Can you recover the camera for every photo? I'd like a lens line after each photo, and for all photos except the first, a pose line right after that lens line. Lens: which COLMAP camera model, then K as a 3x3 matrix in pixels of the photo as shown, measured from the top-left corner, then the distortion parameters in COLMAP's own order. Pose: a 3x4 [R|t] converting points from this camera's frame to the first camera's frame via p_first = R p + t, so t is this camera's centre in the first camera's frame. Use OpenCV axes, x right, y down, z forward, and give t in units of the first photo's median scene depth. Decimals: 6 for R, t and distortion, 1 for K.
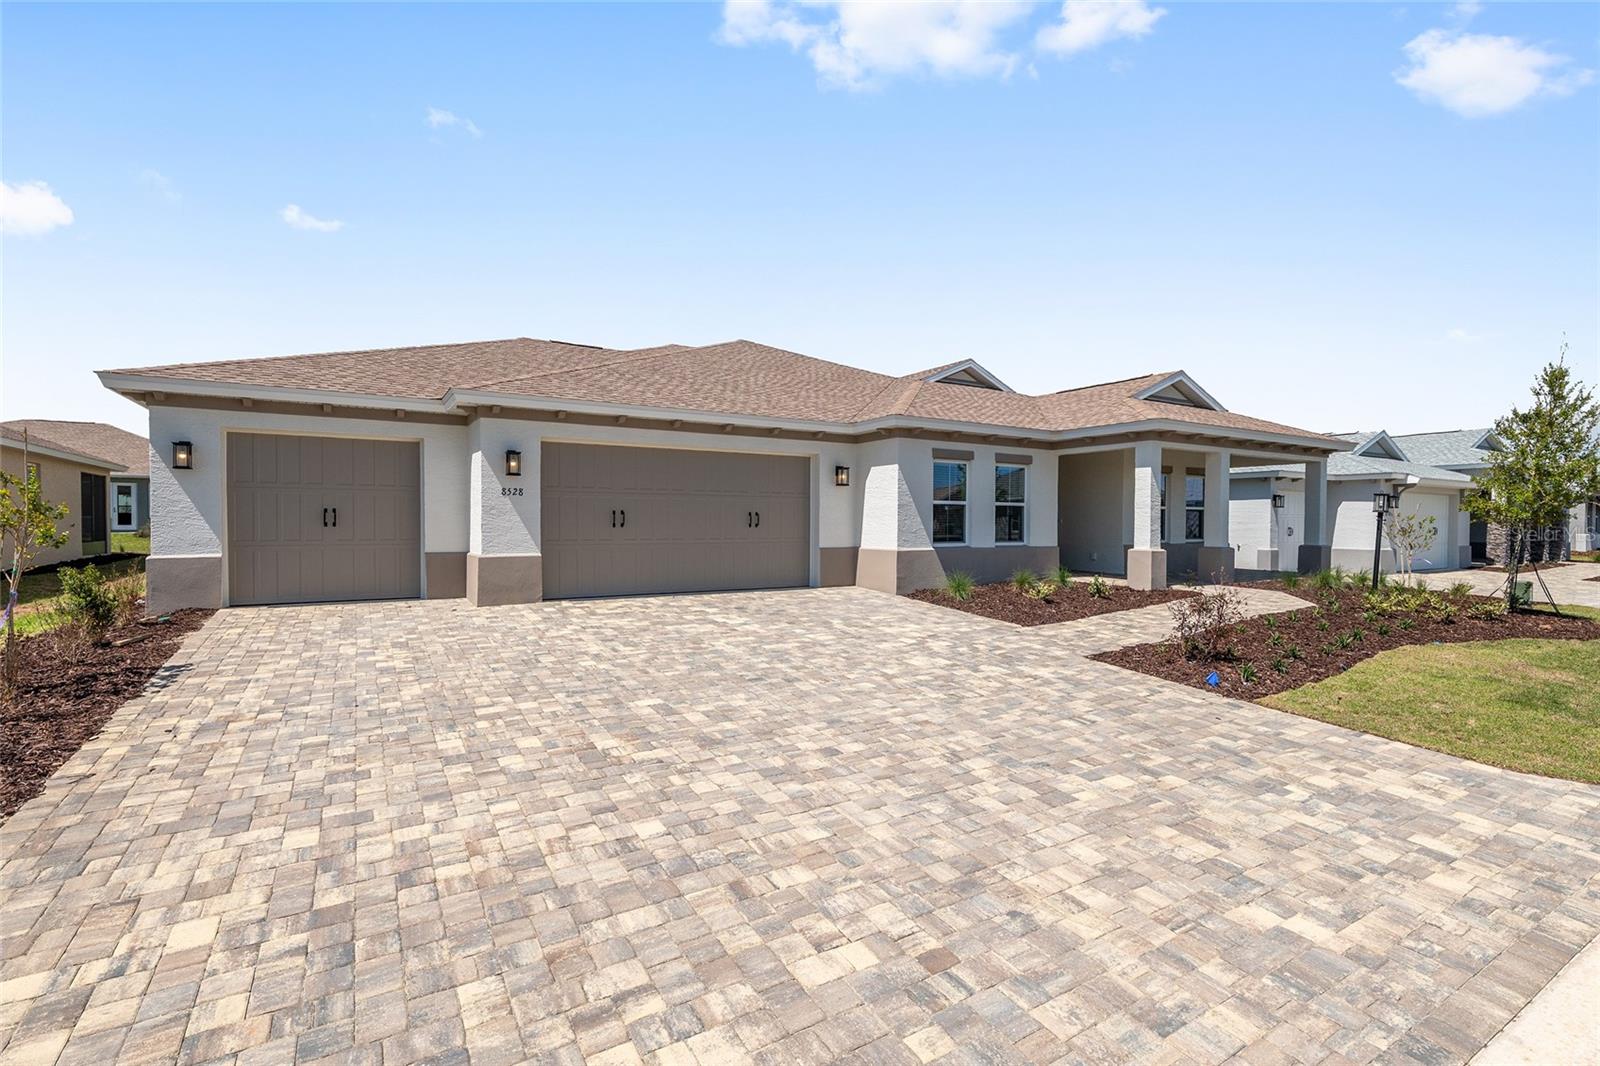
lens RADIAL K [[722.2, 0, 800.0], [0, 722.2, 533.0], [0, 0, 1]] dist [-0.001803, -0.000289]
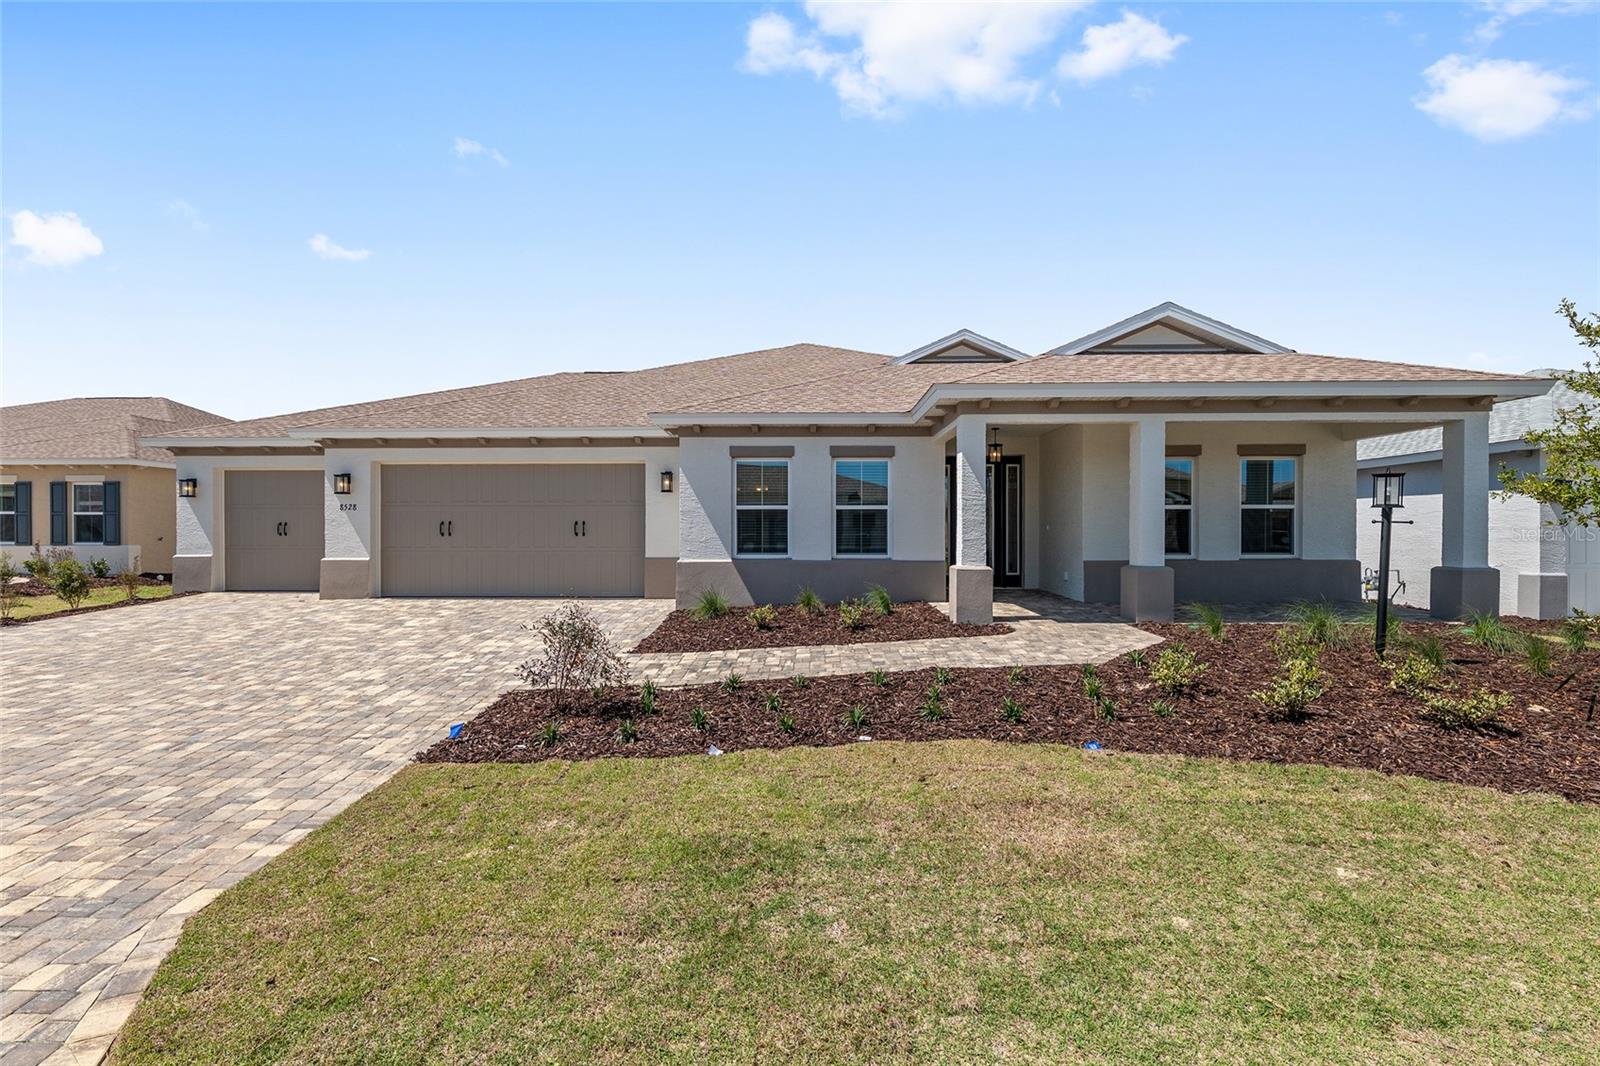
lens RADIAL K [[722.2, 0, 800.0], [0, 722.2, 533.0], [0, 0, 1]] dist [-0.001803, -0.000289]
pose [[0.842280, -0.002473, -0.539035, 0.701608], [-0.004783, 0.999916, -0.012060, -0.001734], [0.539019, 0.012736, 0.842197, 0.295333]]
